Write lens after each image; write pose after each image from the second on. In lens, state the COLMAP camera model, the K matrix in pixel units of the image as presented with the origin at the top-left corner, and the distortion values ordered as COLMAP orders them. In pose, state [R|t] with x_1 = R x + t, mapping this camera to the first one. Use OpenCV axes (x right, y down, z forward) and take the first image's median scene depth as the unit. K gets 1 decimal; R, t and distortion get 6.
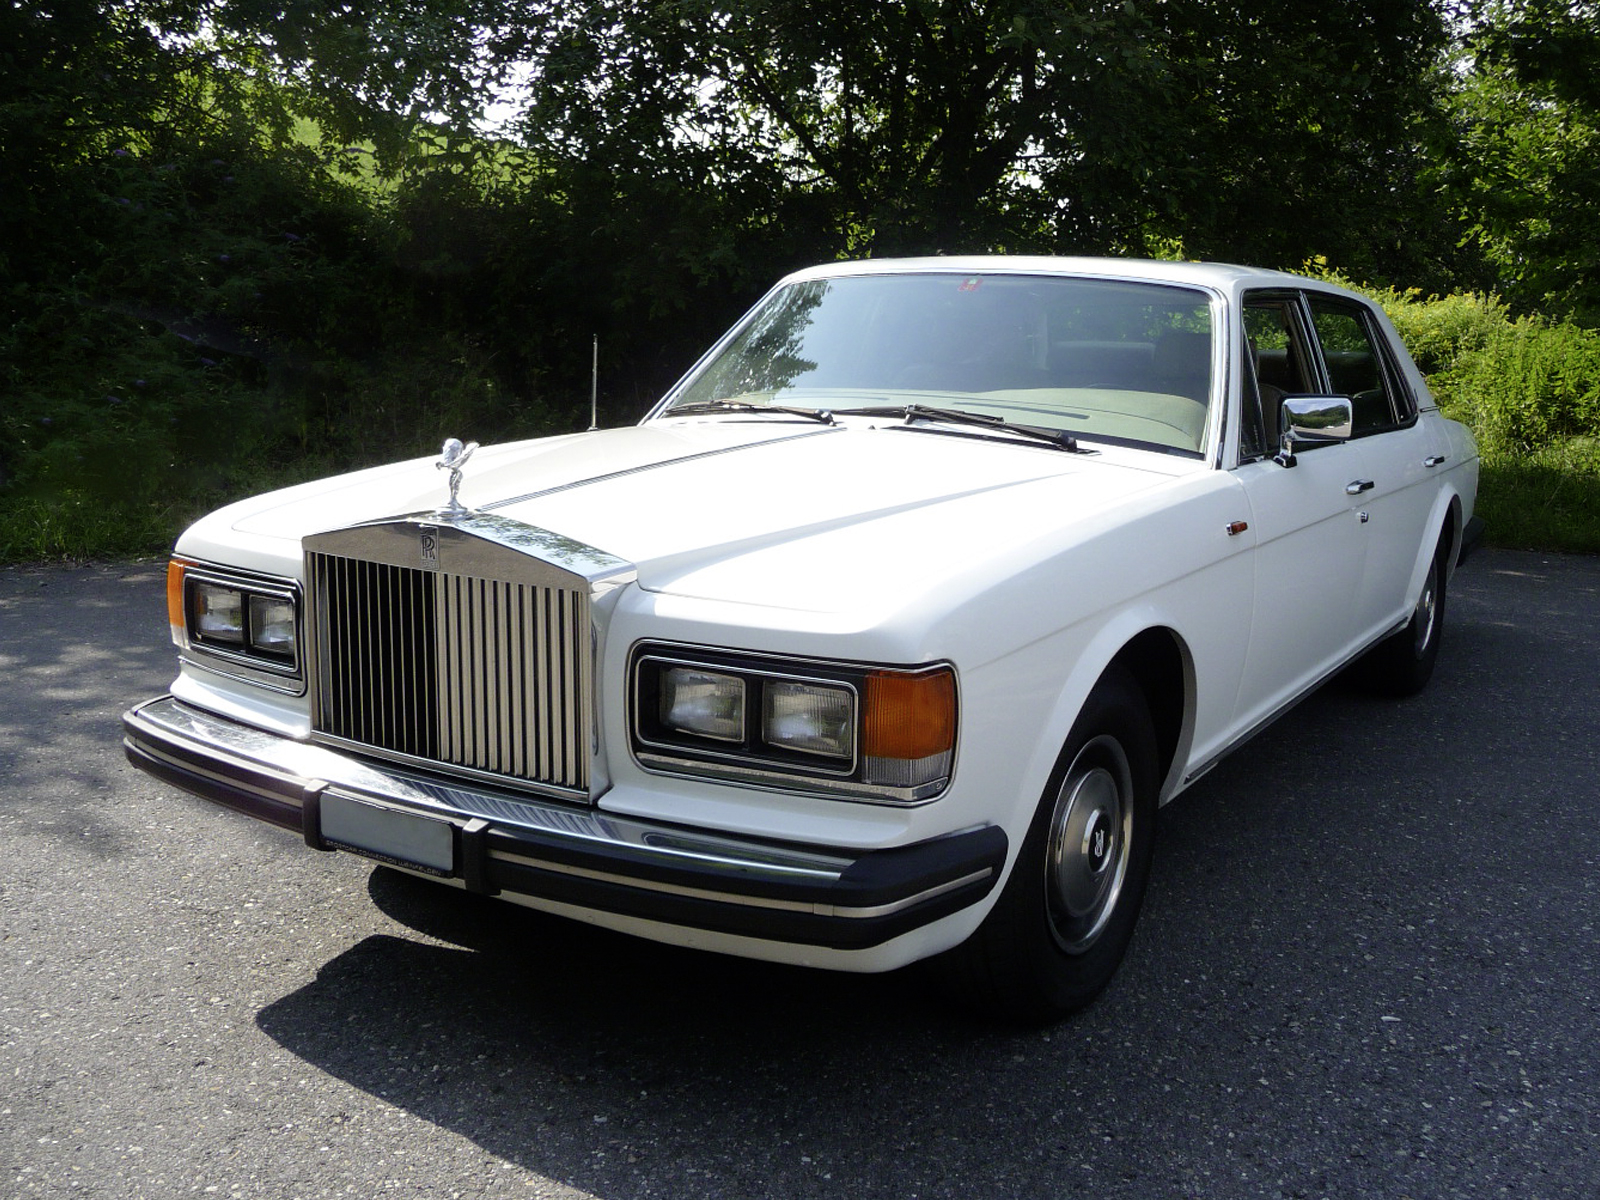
lens RADIAL K [[1279.1, 0, 800.0], [0, 1279.1, 600.0], [0, 0, 1]] dist [-0.033517, 0.003508]
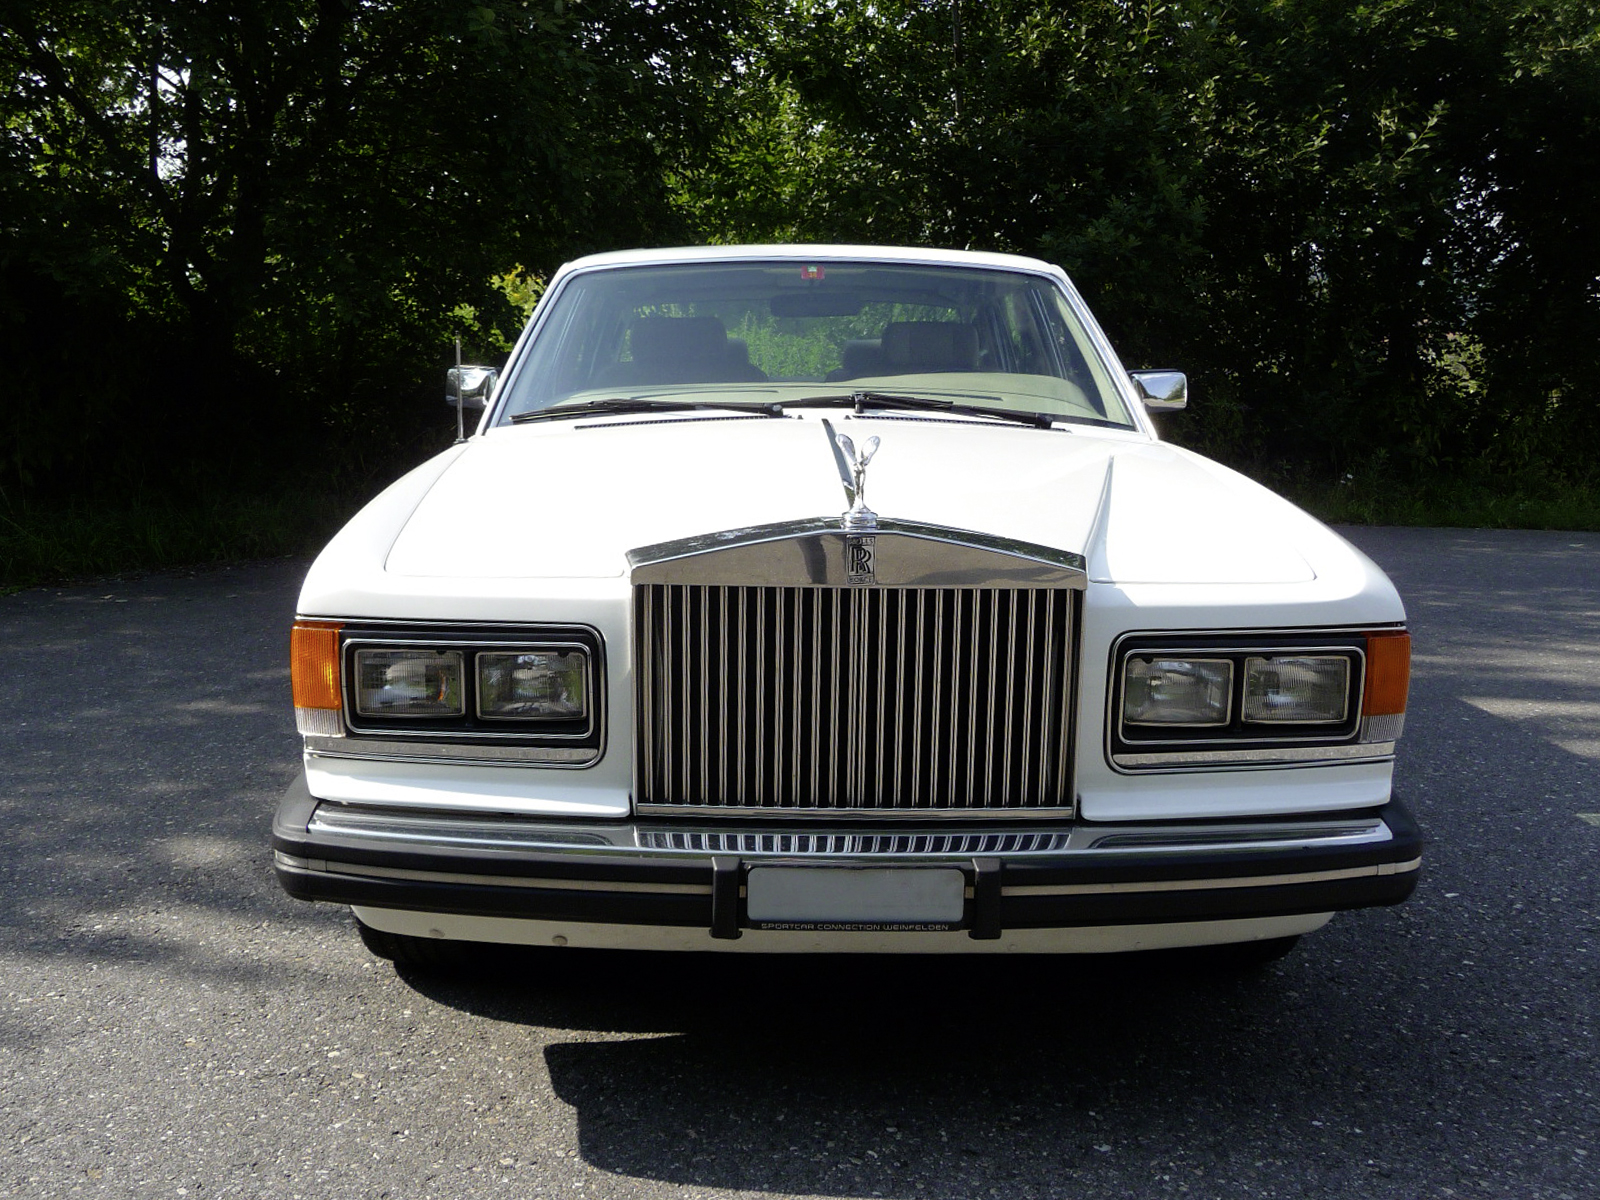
lens RADIAL K [[1296.6, 0, 800.0], [0, 1296.6, 600.0], [0, 0, 1]] dist [-0.037240, 0.008127]
pose [[0.906273, -0.109010, 0.408395, -0.558093], [0.109703, 0.993725, 0.021805, -0.032320], [-0.408209, 0.025041, 0.912545, 0.168547]]
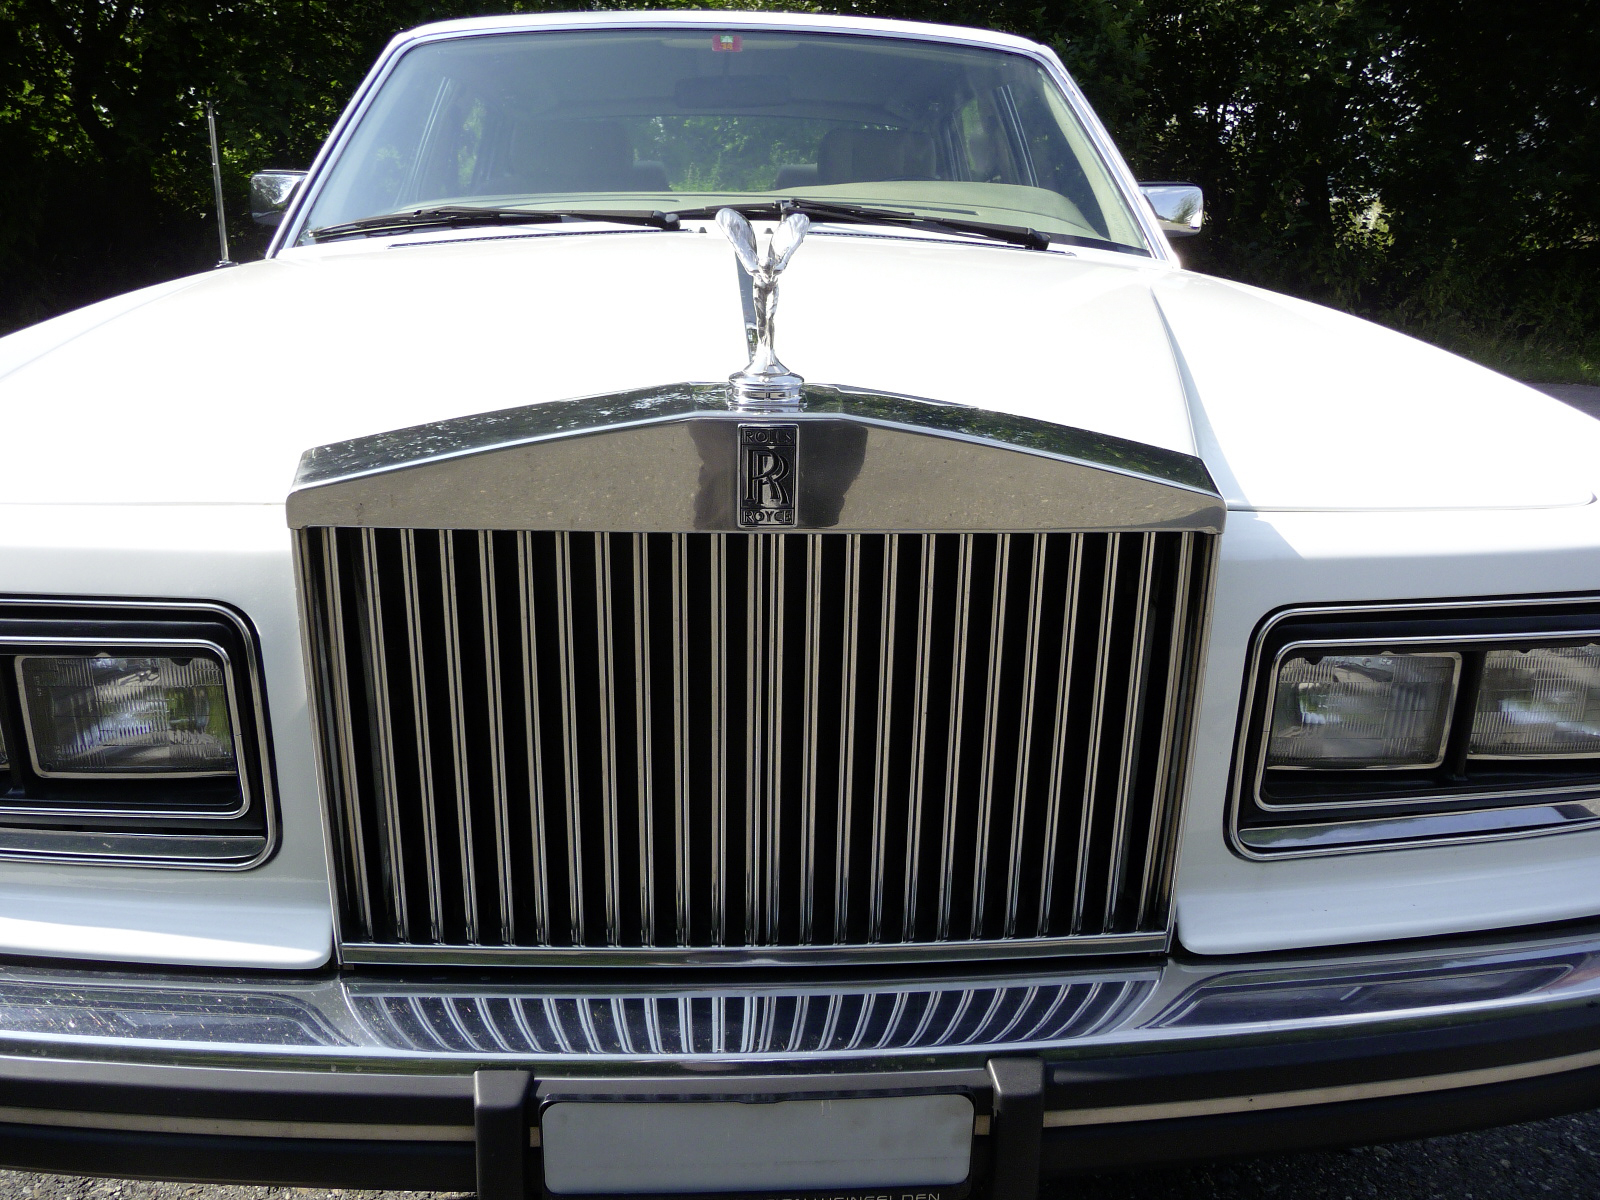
lens RADIAL K [[1279.1, 0, 800.0], [0, 1279.1, 600.0], [0, 0, 1]] dist [-0.033517, 0.003508]
pose [[0.885622, -0.161769, 0.435321, -0.375859], [0.108993, 0.983590, 0.143775, -0.050623], [-0.451436, -0.079883, 0.888721, 0.504209]]
